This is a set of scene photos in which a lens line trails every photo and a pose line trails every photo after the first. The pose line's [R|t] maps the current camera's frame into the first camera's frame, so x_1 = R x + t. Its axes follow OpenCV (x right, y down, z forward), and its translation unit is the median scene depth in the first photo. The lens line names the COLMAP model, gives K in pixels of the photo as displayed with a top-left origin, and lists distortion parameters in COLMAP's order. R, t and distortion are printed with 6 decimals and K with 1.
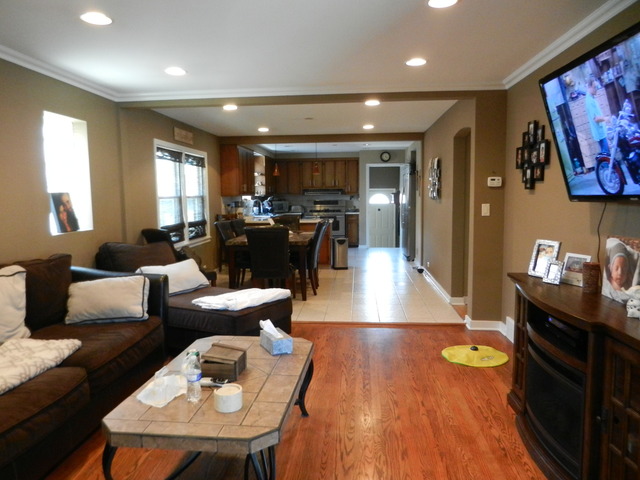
lens RADIAL K [[464.8, 0, 320.3], [0, 464.8, 239.6], [0, 0, 1]] dist [0.000696, 0.010069]
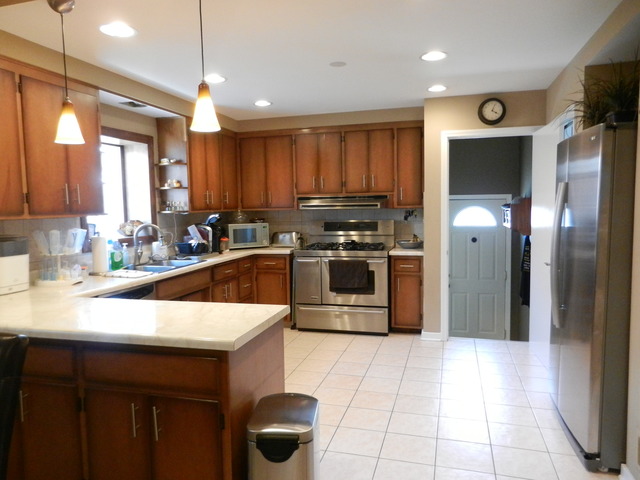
lens RADIAL K [[464.8, 0, 317.9], [0, 464.8, 241.4], [0, 0, 1]] dist [0.000696, 0.010069]
pose [[0.980002, 0.009059, -0.198784, 0.079202], [-0.012800, 0.999764, -0.017542, -0.063723], [0.198578, 0.019735, 0.979886, 0.619734]]
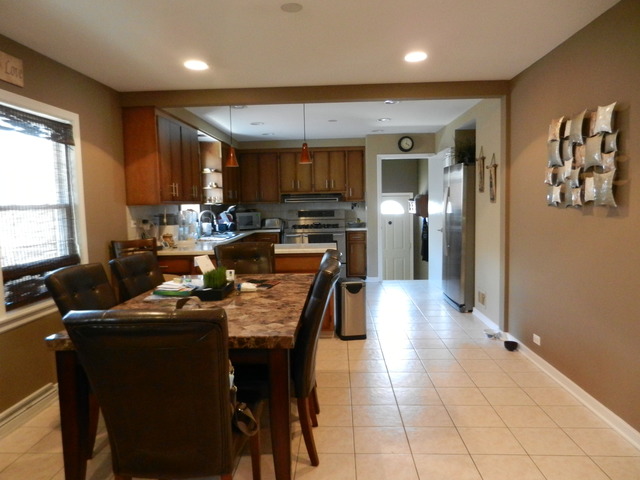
lens RADIAL K [[464.8, 0, 319.6], [0, 464.8, 241.2], [0, 0, 1]] dist [0.000696, 0.010069]
pose [[0.999129, -0.012976, 0.039650, -0.011472], [0.013637, 0.999772, -0.016440, -0.031803], [-0.039428, 0.016967, 0.999078, 0.360204]]
